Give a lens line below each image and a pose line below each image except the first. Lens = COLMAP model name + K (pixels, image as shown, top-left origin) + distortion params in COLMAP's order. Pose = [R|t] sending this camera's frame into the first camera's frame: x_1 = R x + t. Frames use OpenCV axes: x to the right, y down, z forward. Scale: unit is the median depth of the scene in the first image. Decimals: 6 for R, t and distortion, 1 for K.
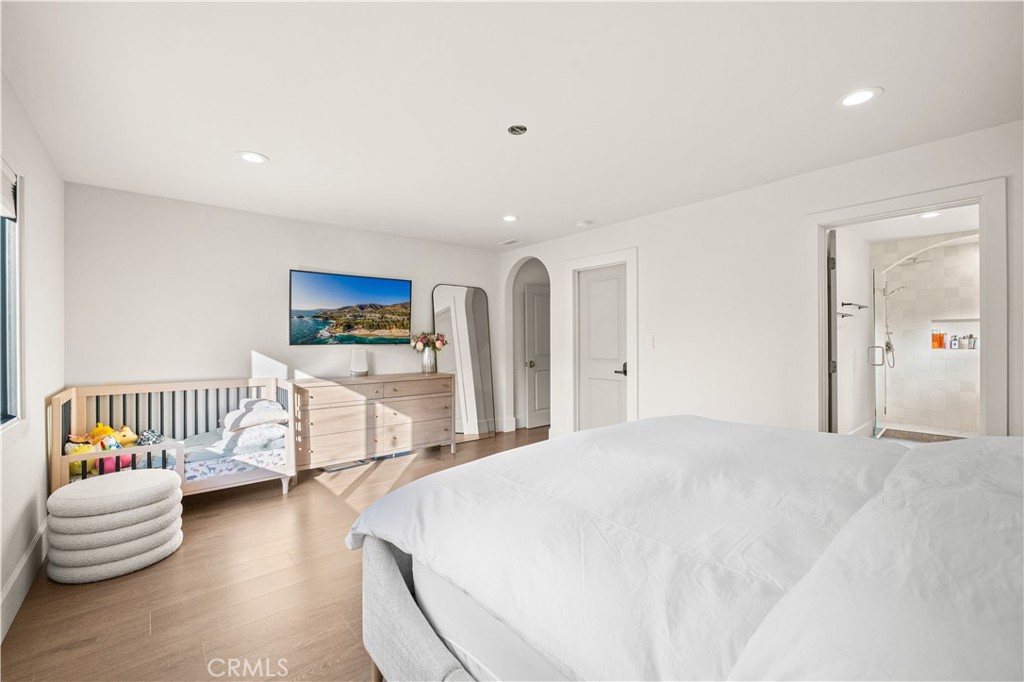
lens RADIAL K [[425.2, 0, 504.4], [0, 425.2, 344.4], [0, 0, 1]] dist [-0.002594, 0.000230]
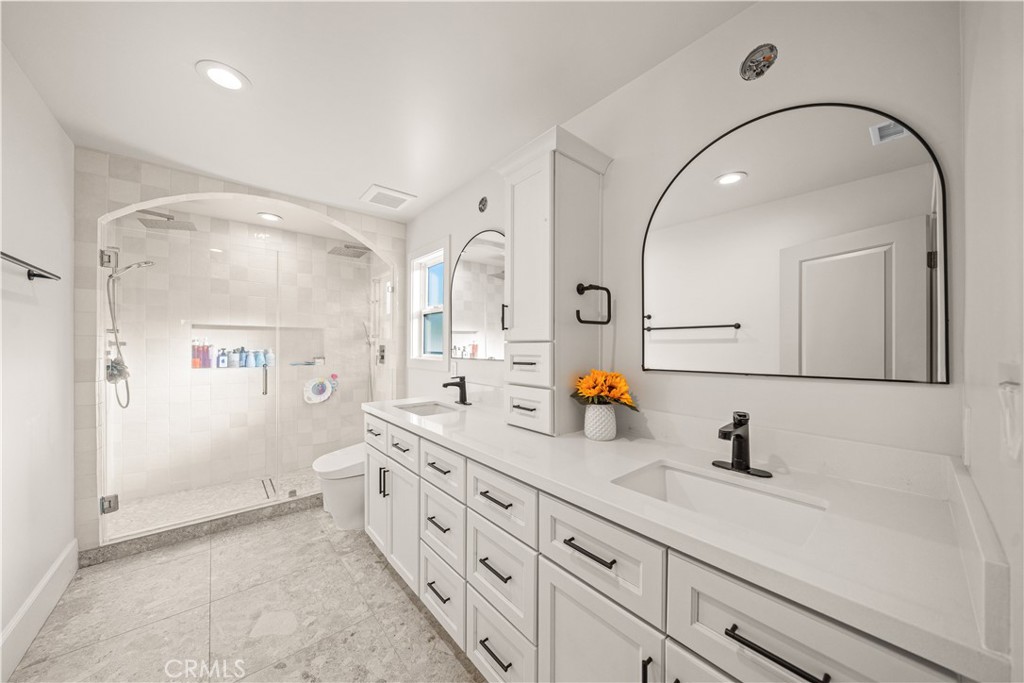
lens RADIAL K [[349.7, 0, 504.6], [0, 349.7, 344.8], [0, 0, 1]] dist [-0.006014, 0.000066]
pose [[0.005704, 0.004641, 0.999973, 0.488497], [-0.006317, 0.999969, -0.004605, -0.027113], [-0.999964, -0.006290, 0.005733, 0.529783]]
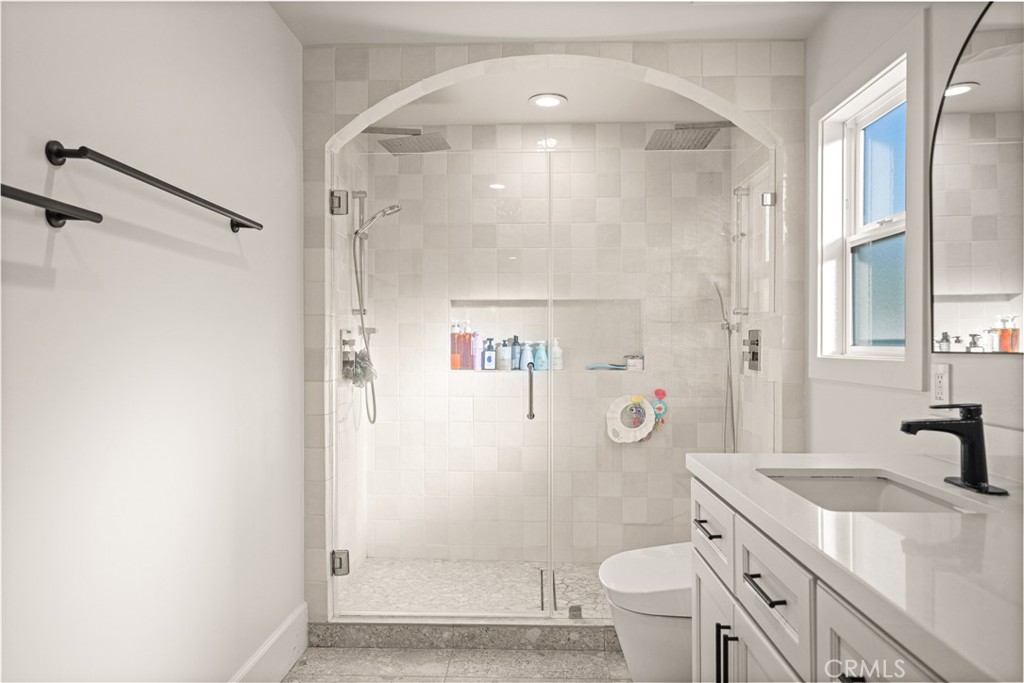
lens RADIAL K [[653.6, 0, 510.7], [0, 653.6, 346.8], [0, 0, 1]] dist [-0.004874, 0.006268]
pose [[0.671070, -0.000065, 0.741394, 0.589868], [-0.003118, 0.999991, 0.002910, -0.014372], [-0.741388, -0.004264, 0.671064, 0.543747]]
